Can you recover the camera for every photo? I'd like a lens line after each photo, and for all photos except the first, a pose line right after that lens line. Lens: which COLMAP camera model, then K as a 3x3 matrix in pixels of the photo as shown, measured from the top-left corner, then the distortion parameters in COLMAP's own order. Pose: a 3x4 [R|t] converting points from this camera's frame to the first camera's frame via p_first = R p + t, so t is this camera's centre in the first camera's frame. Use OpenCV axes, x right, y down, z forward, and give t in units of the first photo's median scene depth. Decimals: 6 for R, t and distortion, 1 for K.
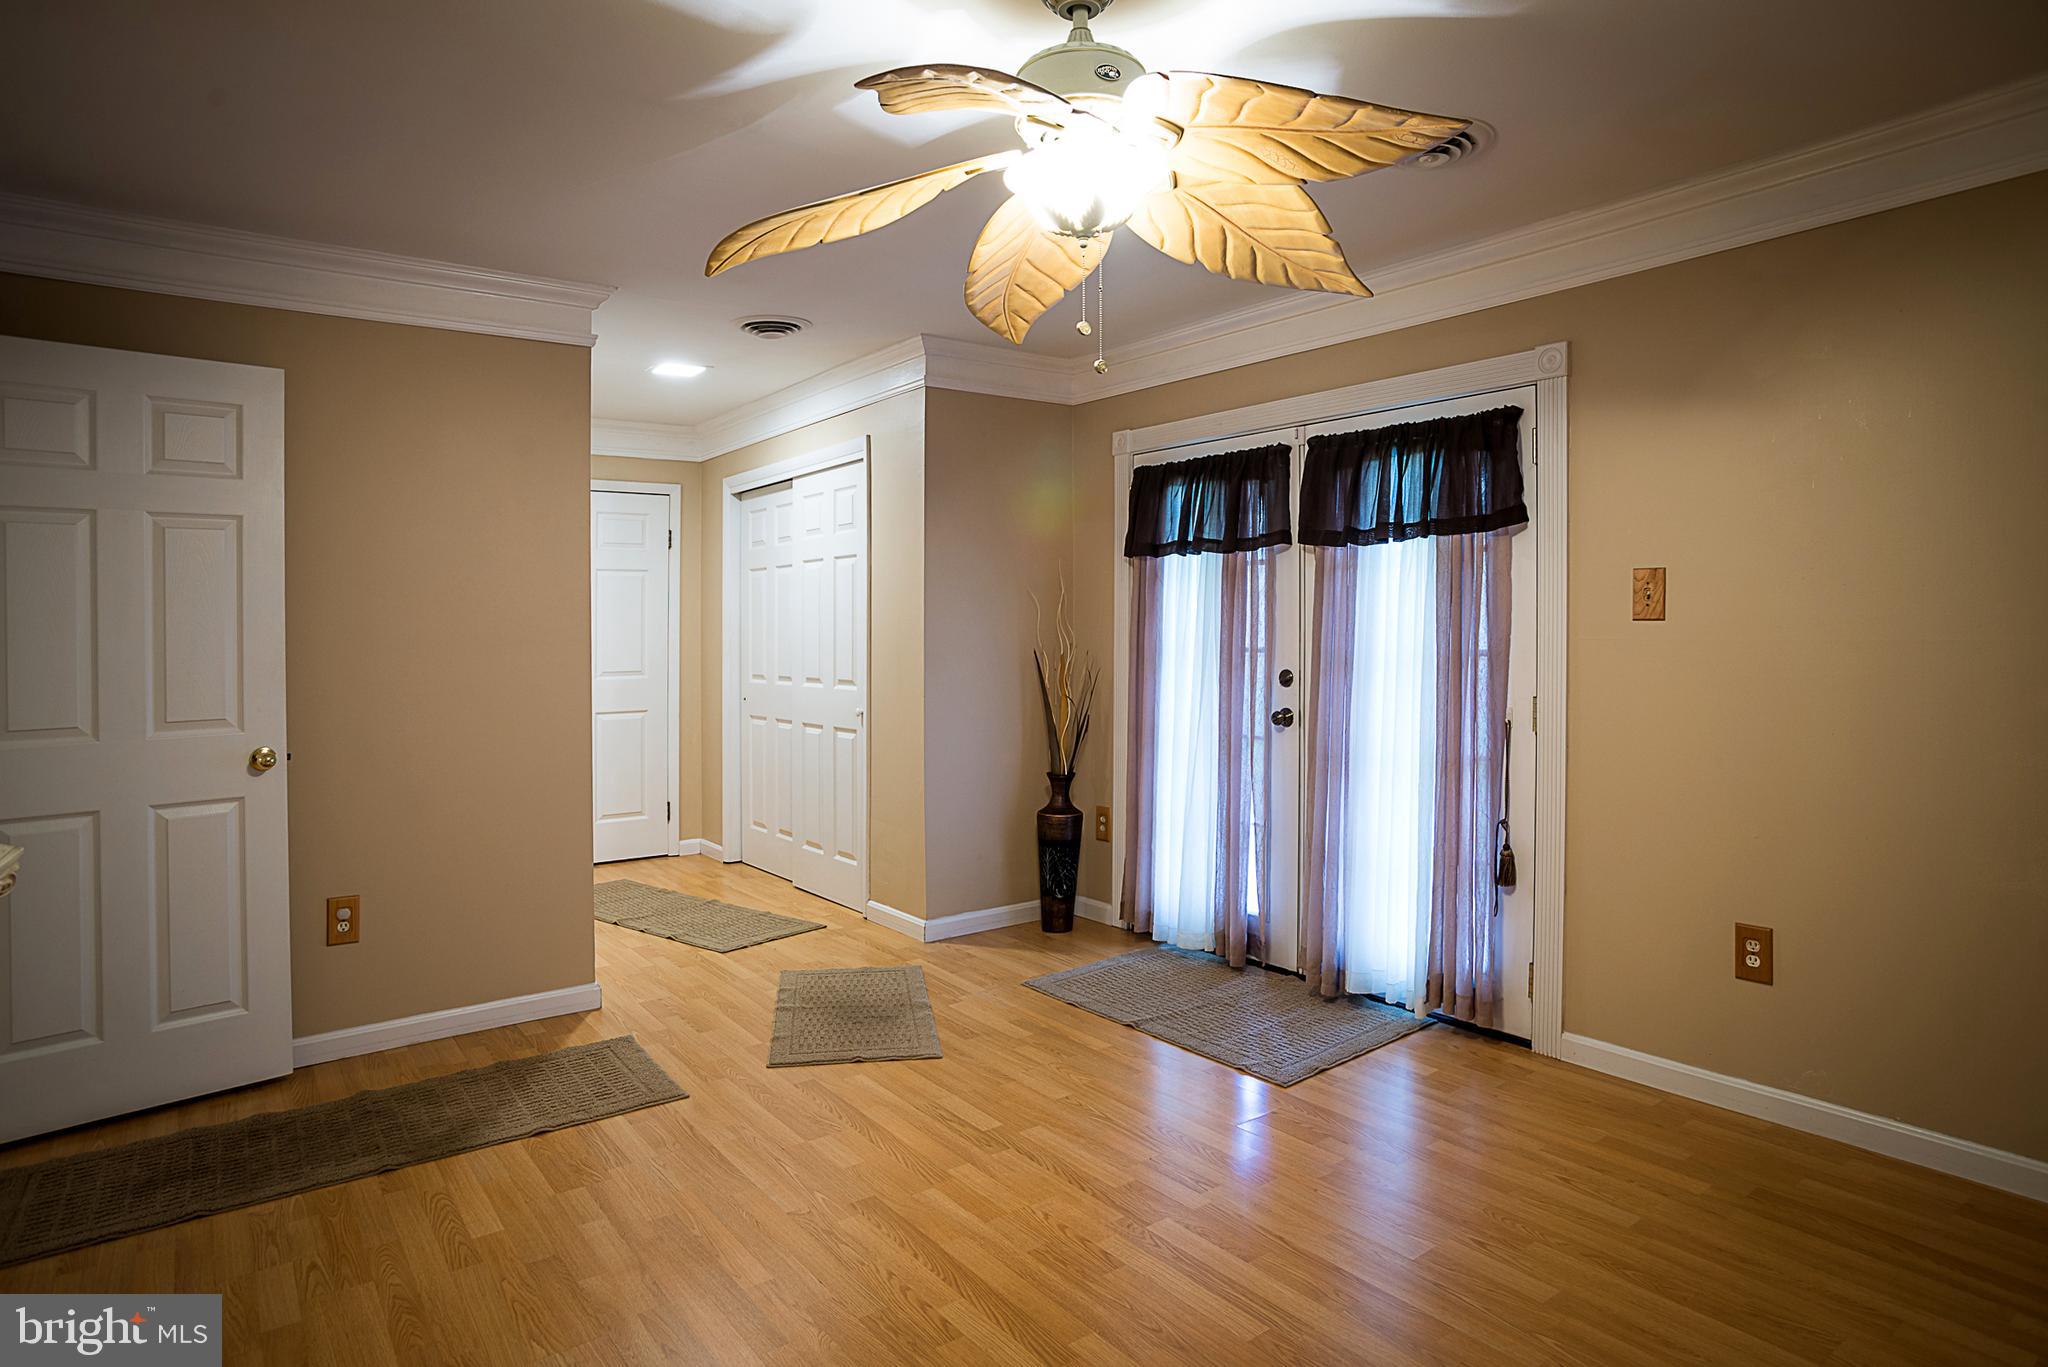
lens RADIAL K [[1112.0, 0, 1000.7], [0, 1112.0, 649.9], [0, 0, 1]] dist [-0.037949, 0.002263]
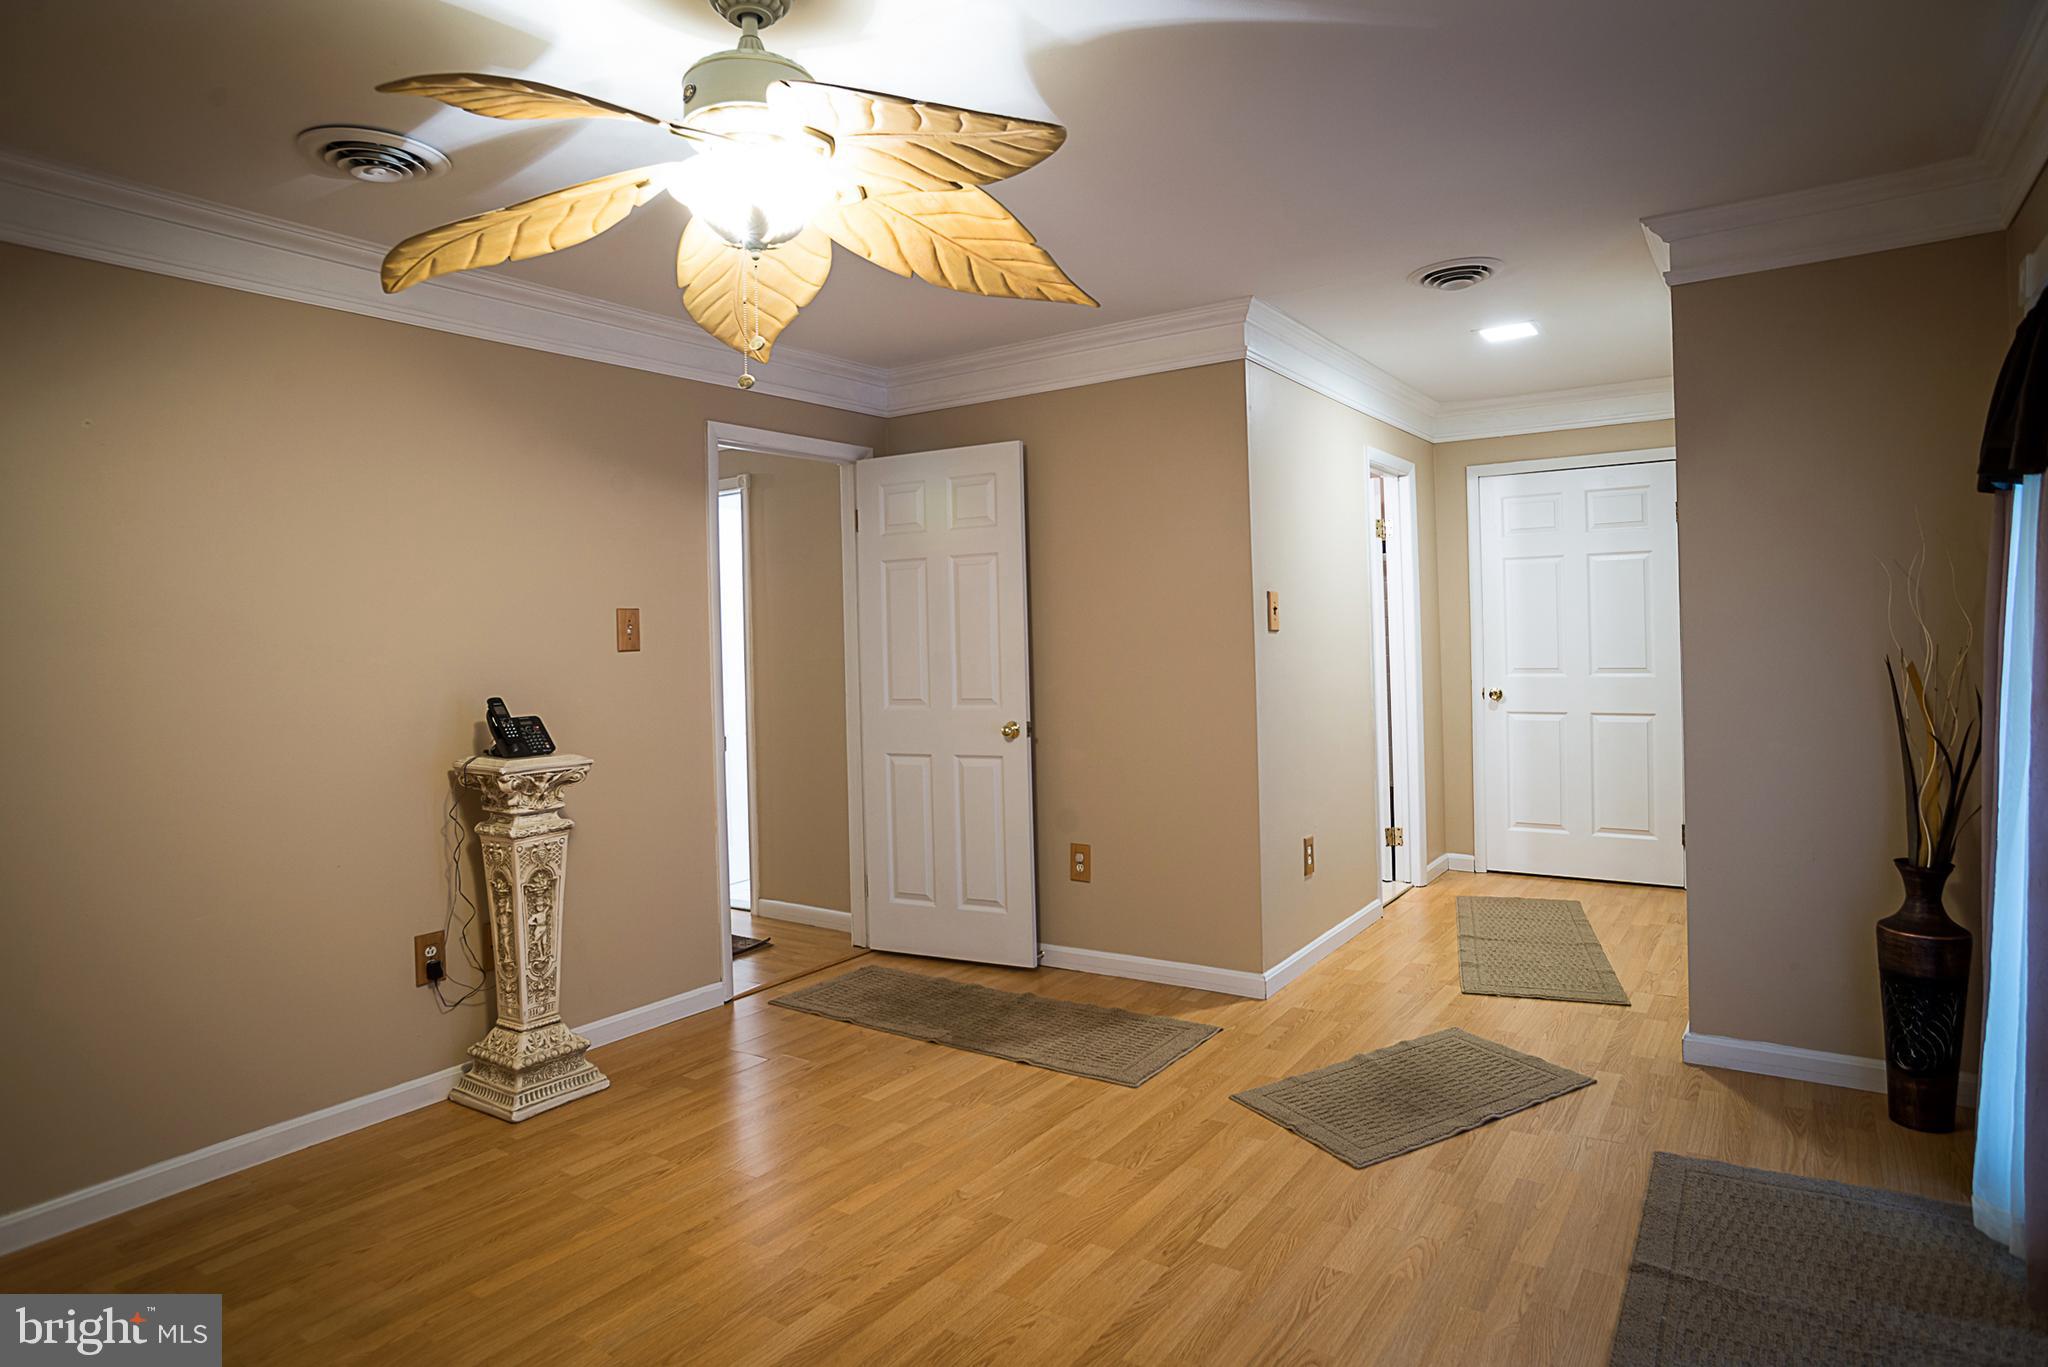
lens RADIAL K [[1112.0, 0, 1000.7], [0, 1112.0, 649.9], [0, 0, 1]] dist [-0.037949, 0.002263]
pose [[0.370345, 0.017471, -0.928730, 0.581004], [0.006088, 0.999756, 0.021235, -0.028268], [0.928874, -0.013519, 0.370148, 0.462306]]
